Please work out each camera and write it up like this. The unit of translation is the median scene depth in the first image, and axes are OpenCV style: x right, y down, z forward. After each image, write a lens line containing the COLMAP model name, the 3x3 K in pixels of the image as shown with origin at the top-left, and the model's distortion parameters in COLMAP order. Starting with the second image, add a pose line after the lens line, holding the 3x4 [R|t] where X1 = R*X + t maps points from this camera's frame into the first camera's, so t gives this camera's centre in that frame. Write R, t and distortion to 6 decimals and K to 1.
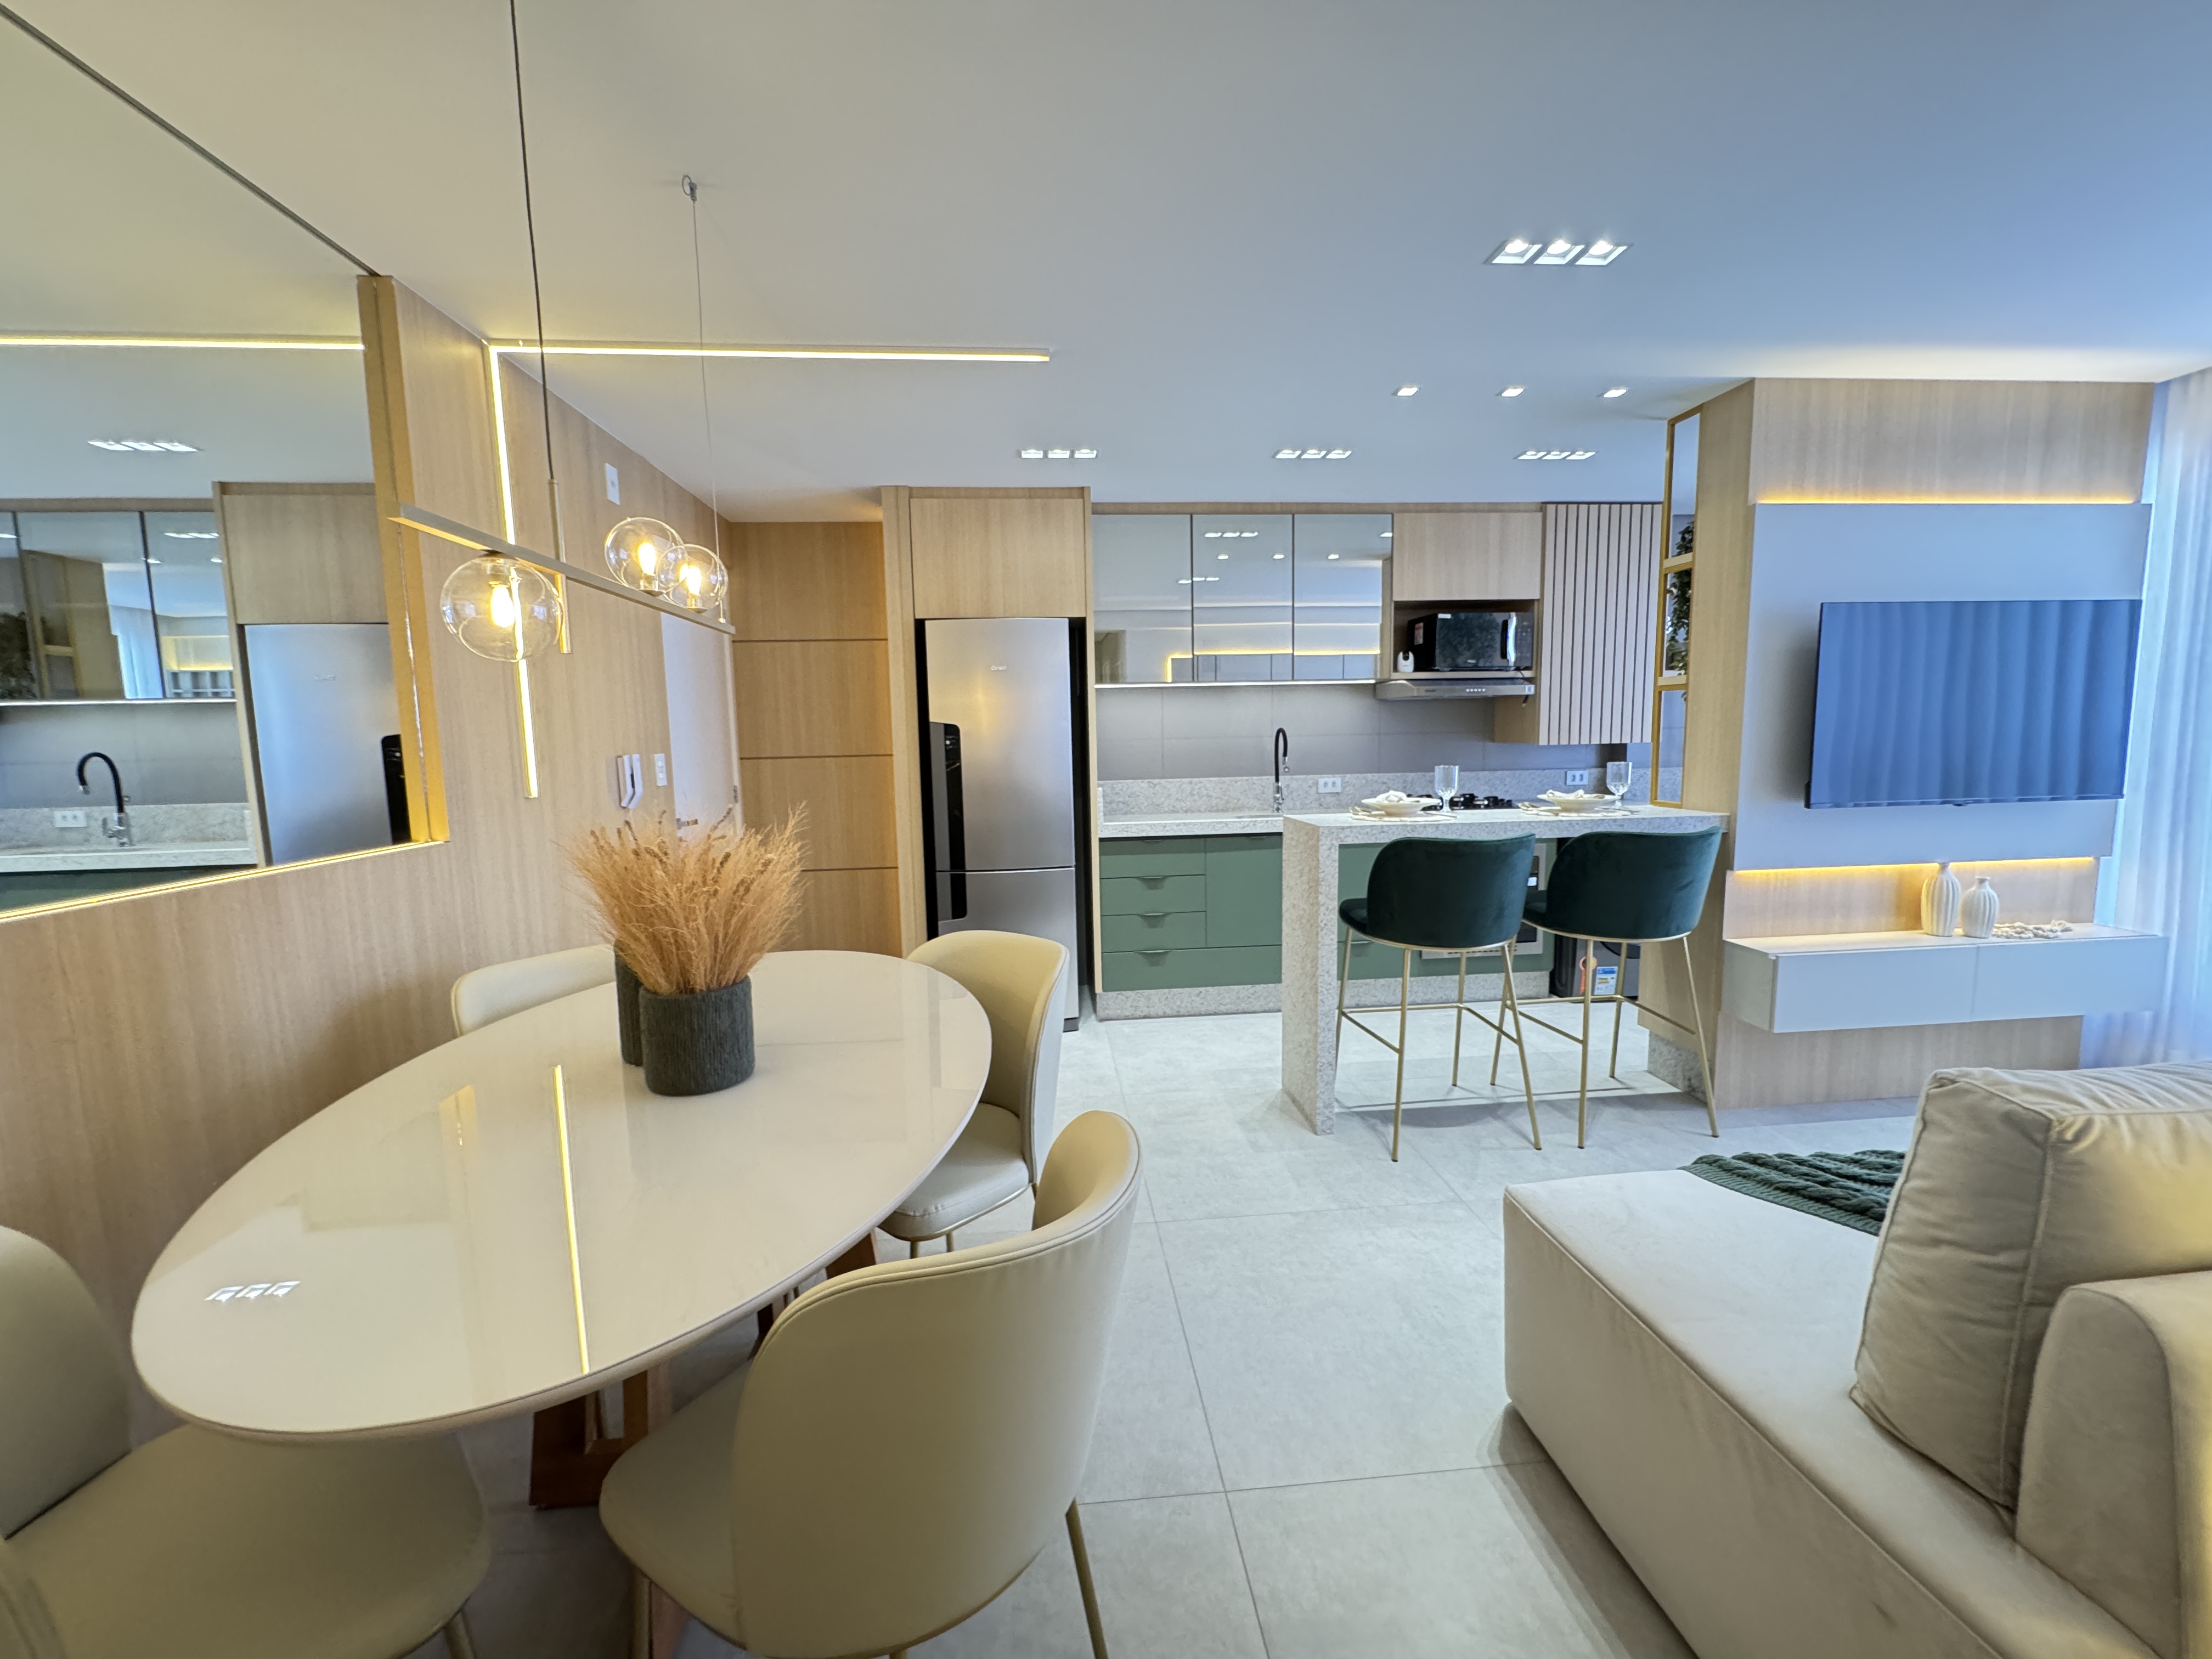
lens RADIAL K [[886.3, 0, 1104.9], [0, 886.3, 833.1], [0, 0, 1]] dist [-0.001675, -0.000173]
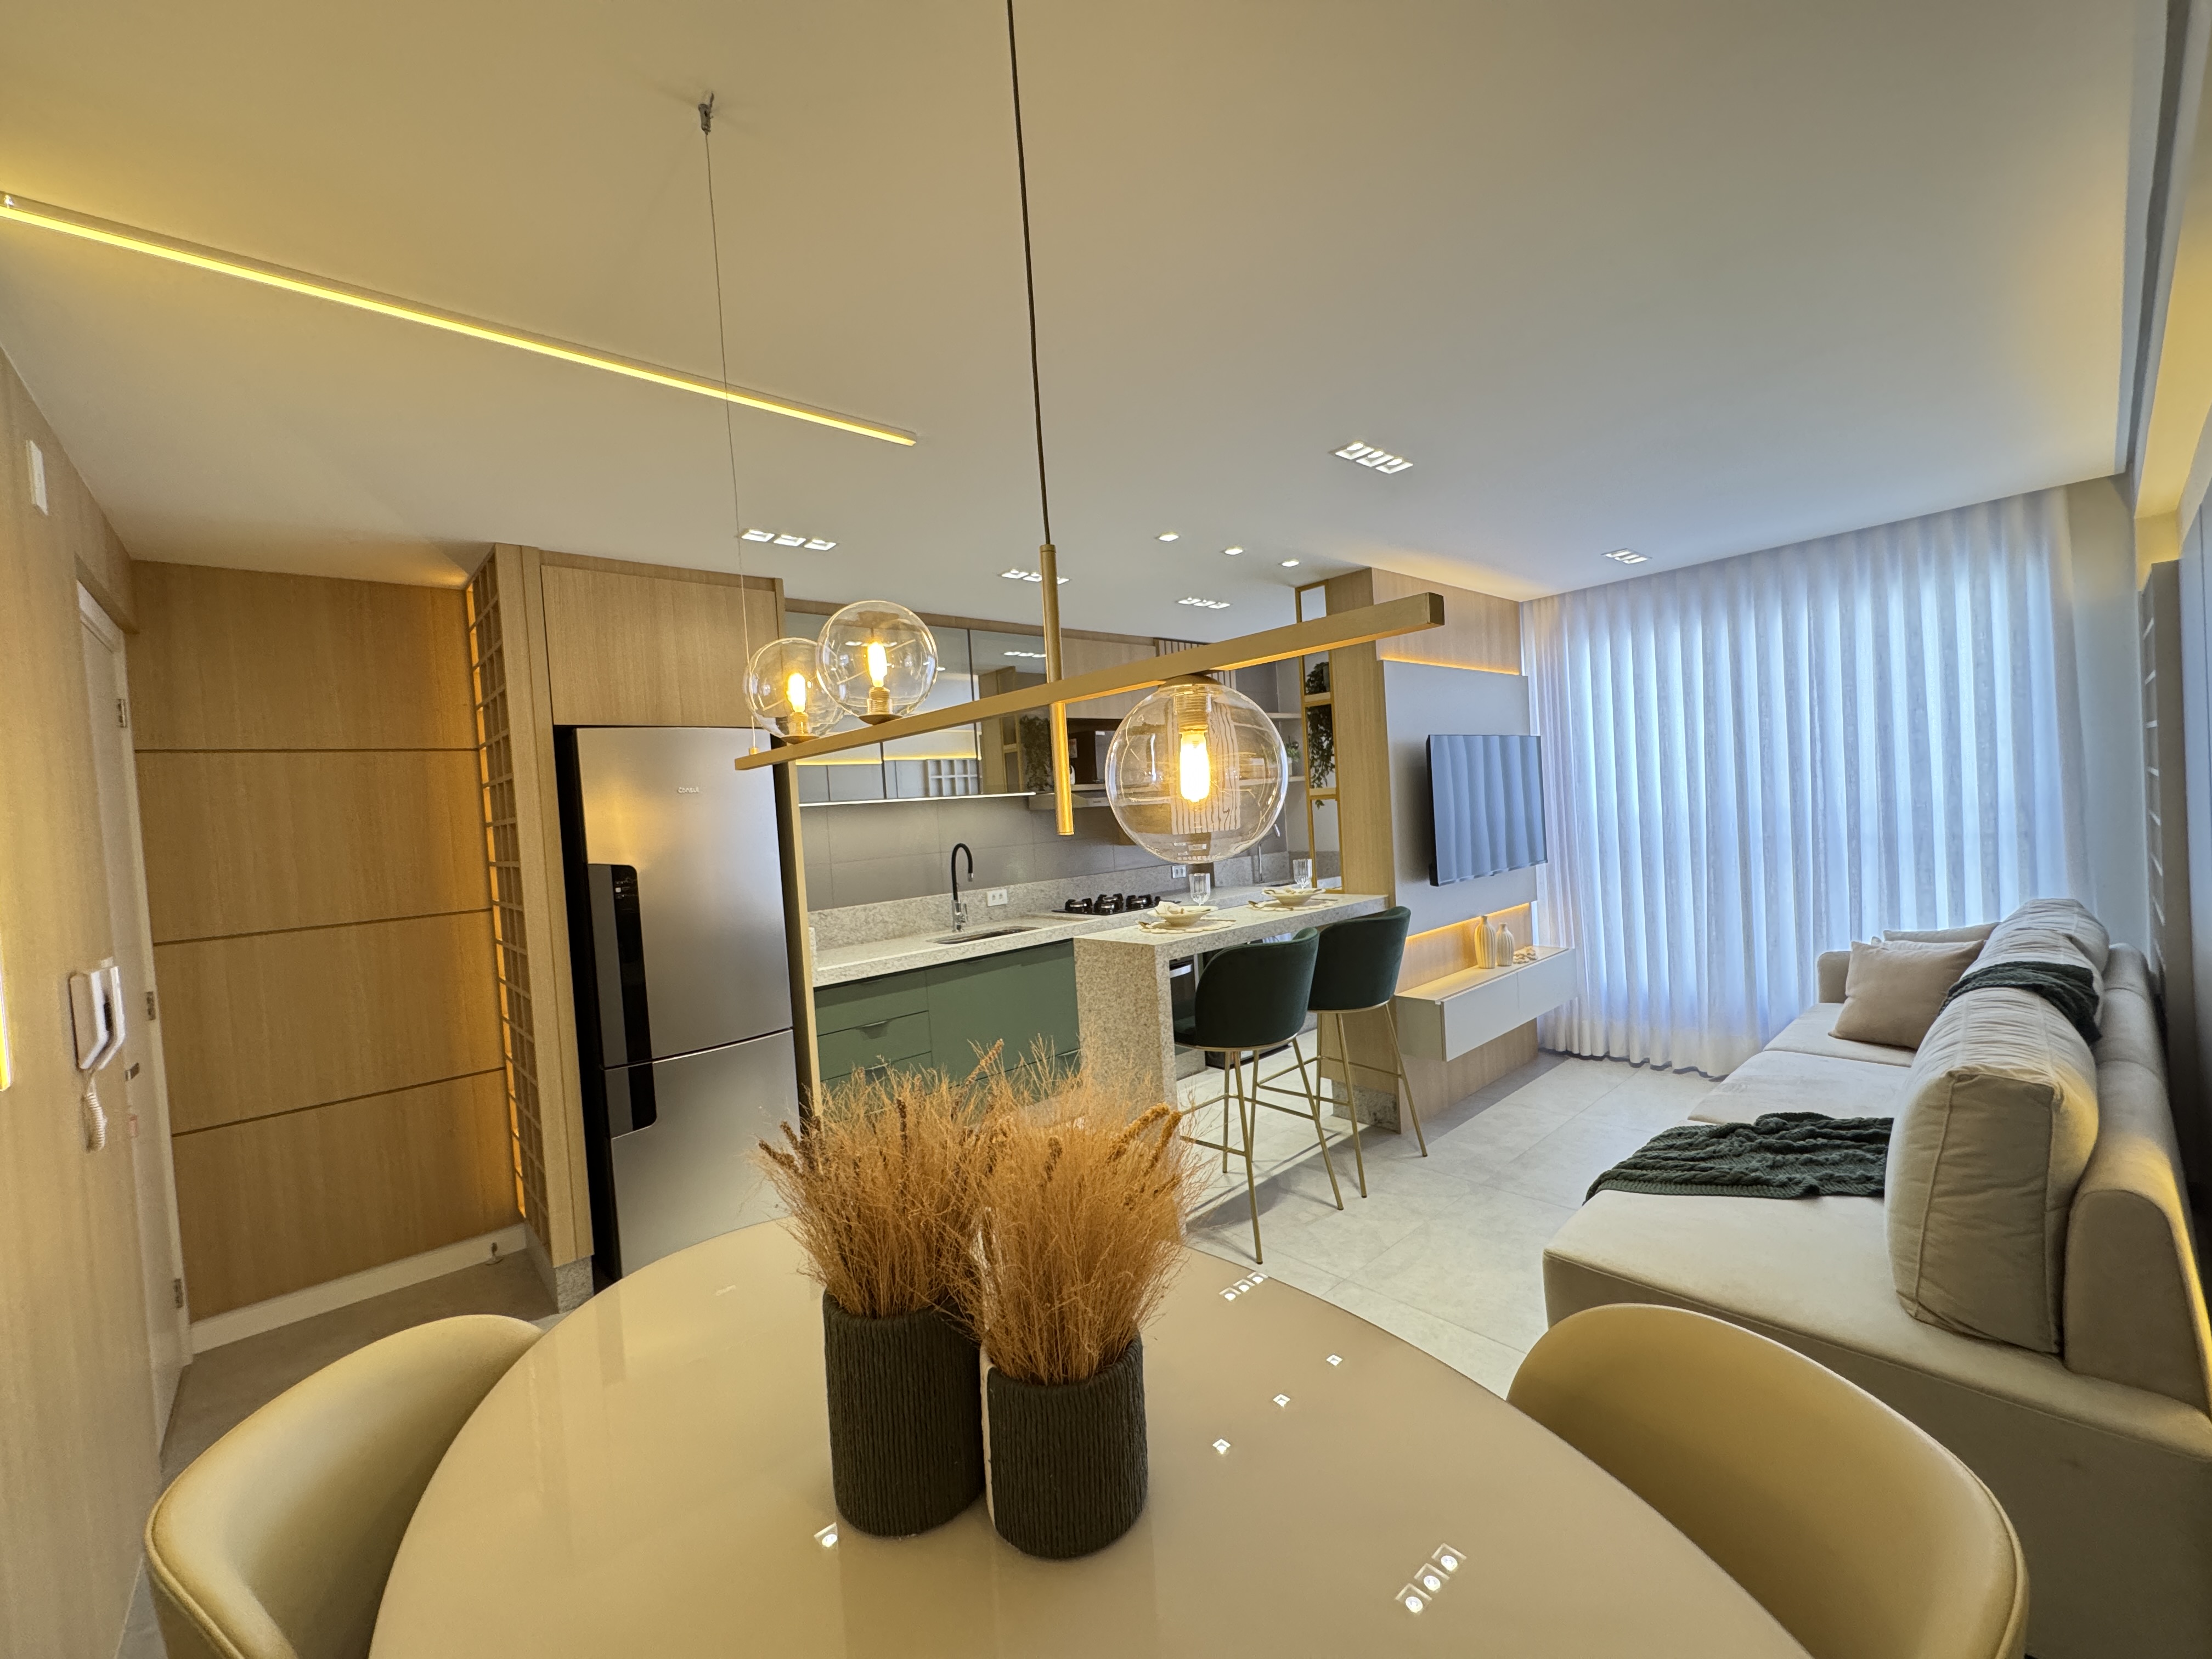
lens RADIAL K [[886.3, 0, 1104.9], [0, 886.3, 833.1], [0, 0, 1]] dist [-0.001675, -0.000173]
pose [[0.801559, -0.047974, 0.595988, -0.346993], [0.113592, 0.990841, -0.073015, -0.058575], [-0.587027, 0.126226, 0.799667, 0.193403]]
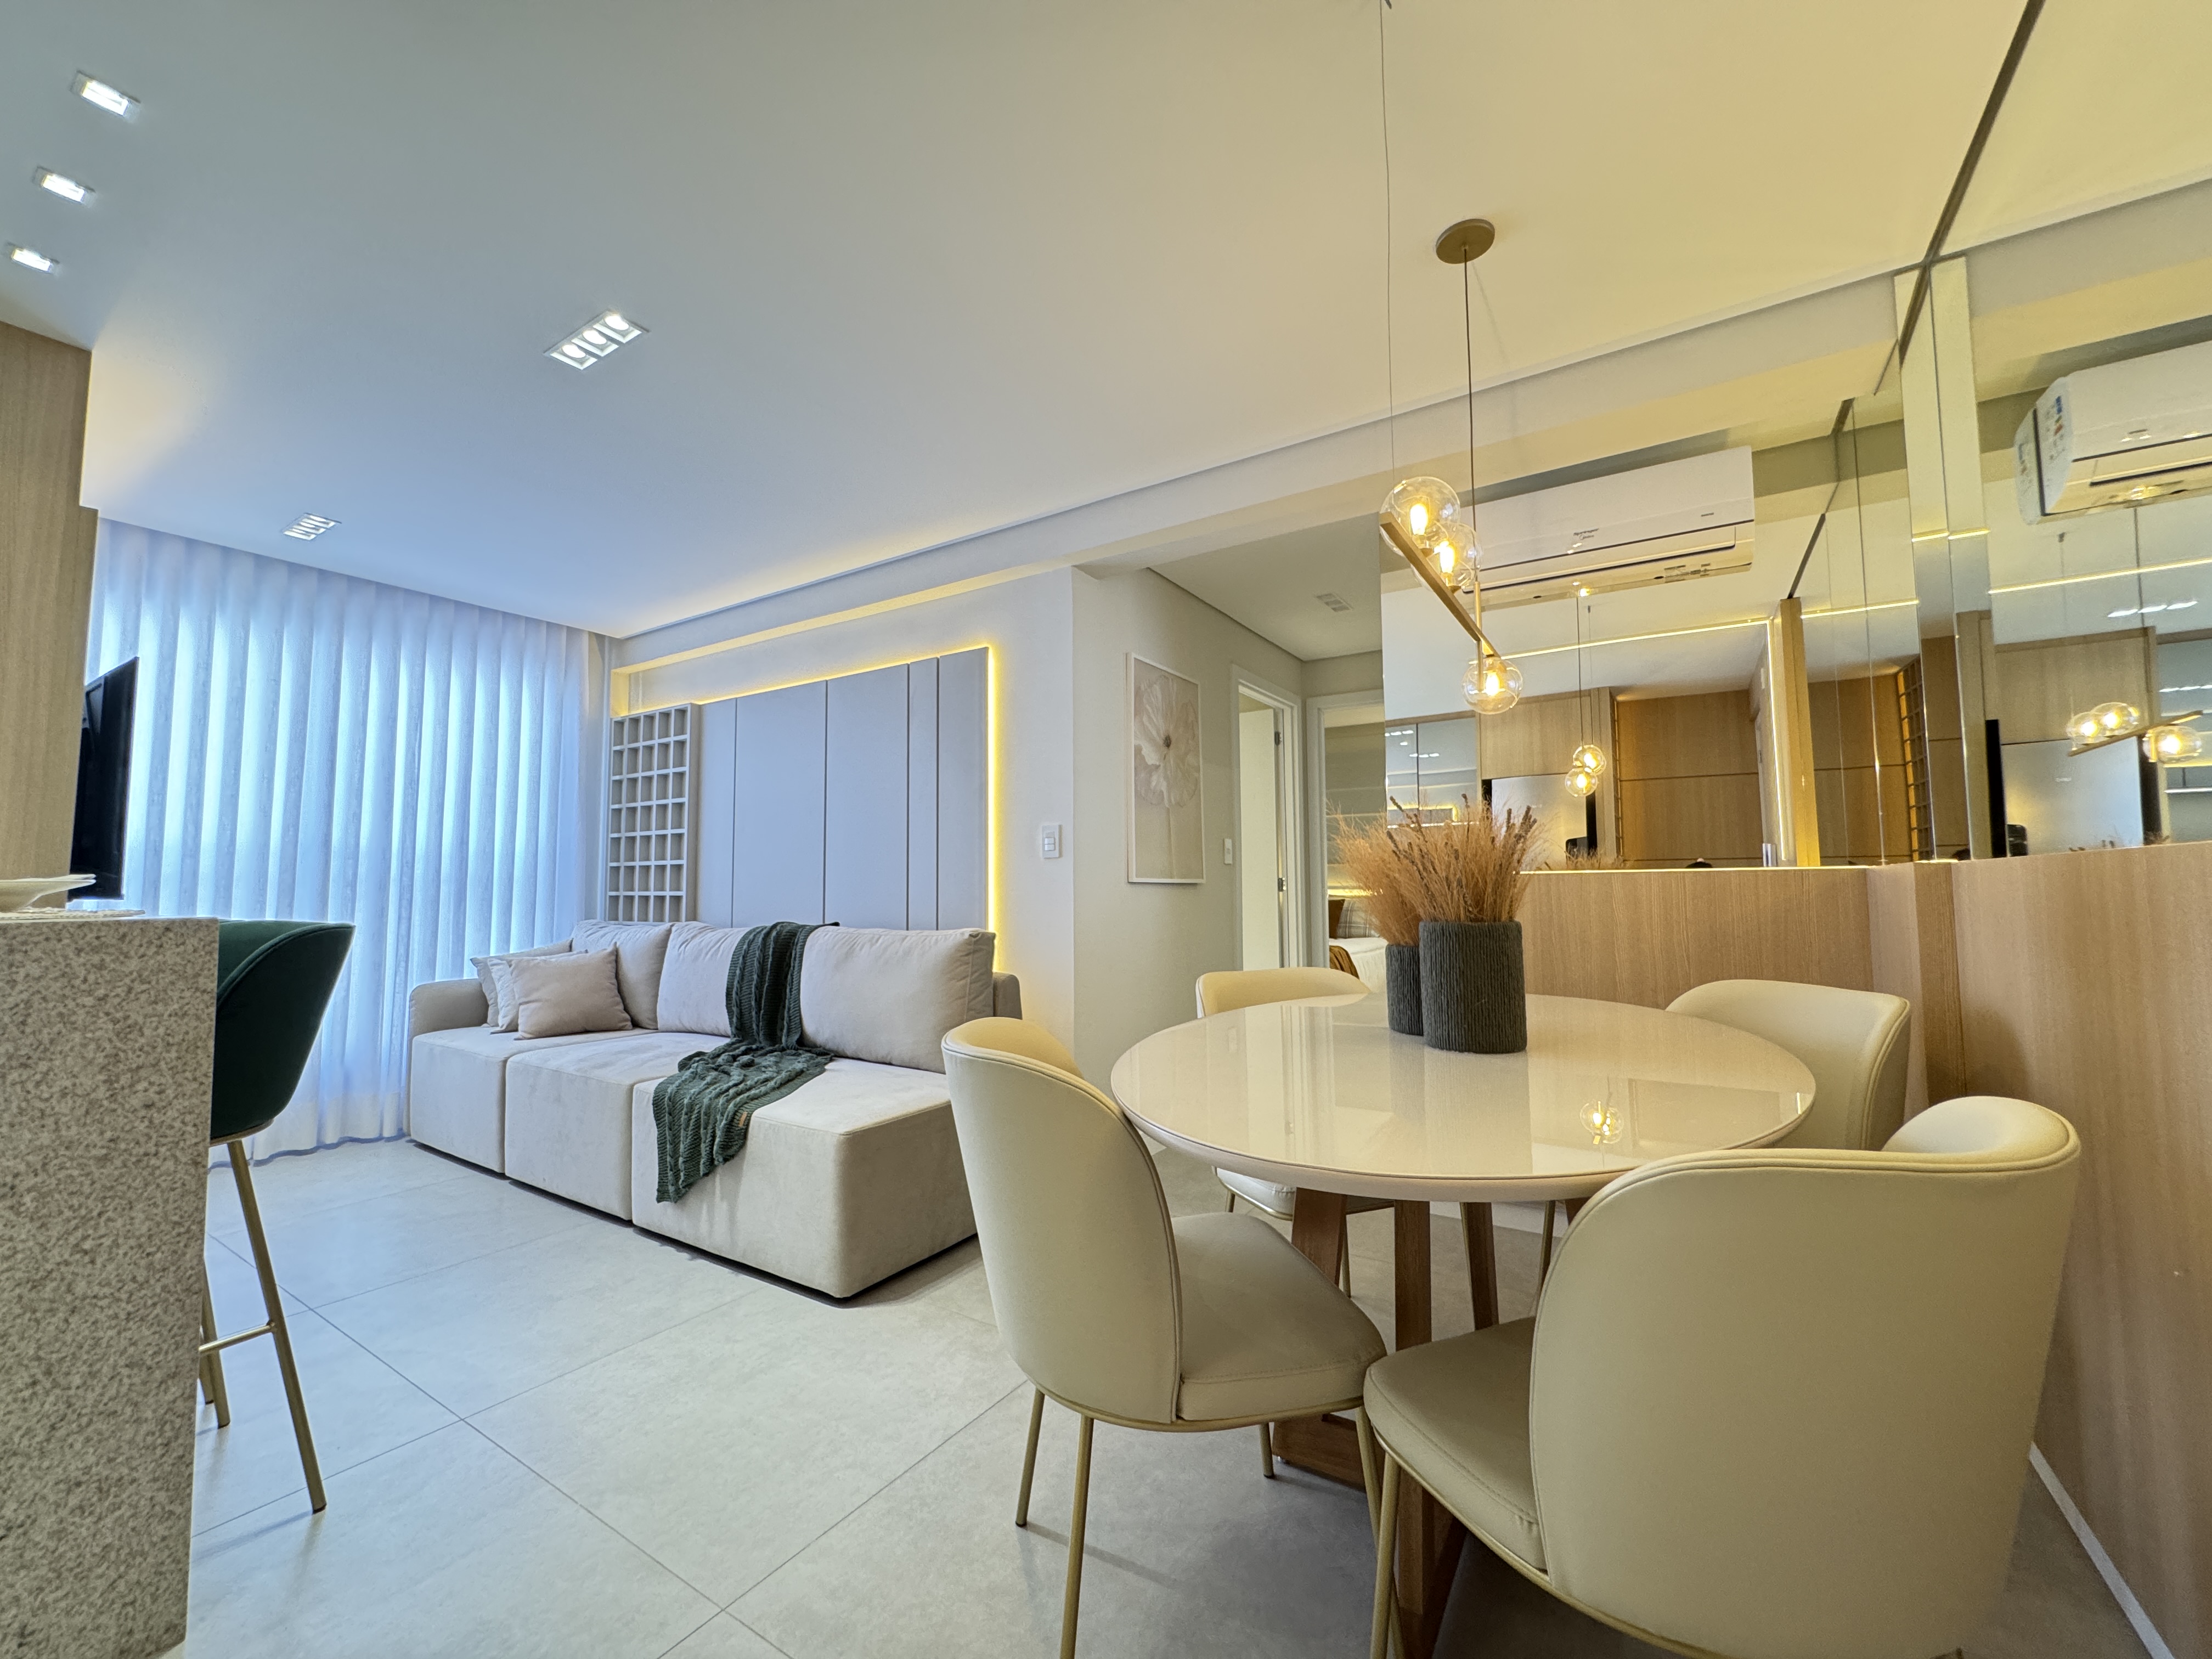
lens RADIAL K [[886.3, 0, 1104.9], [0, 886.3, 833.1], [0, 0, 1]] dist [-0.001675, -0.000173]
pose [[0.798891, -0.030732, -0.600691, -0.526824], [-0.070790, 0.986949, -0.144642, 0.187305], [0.597296, 0.158076, 0.786288, -0.880655]]
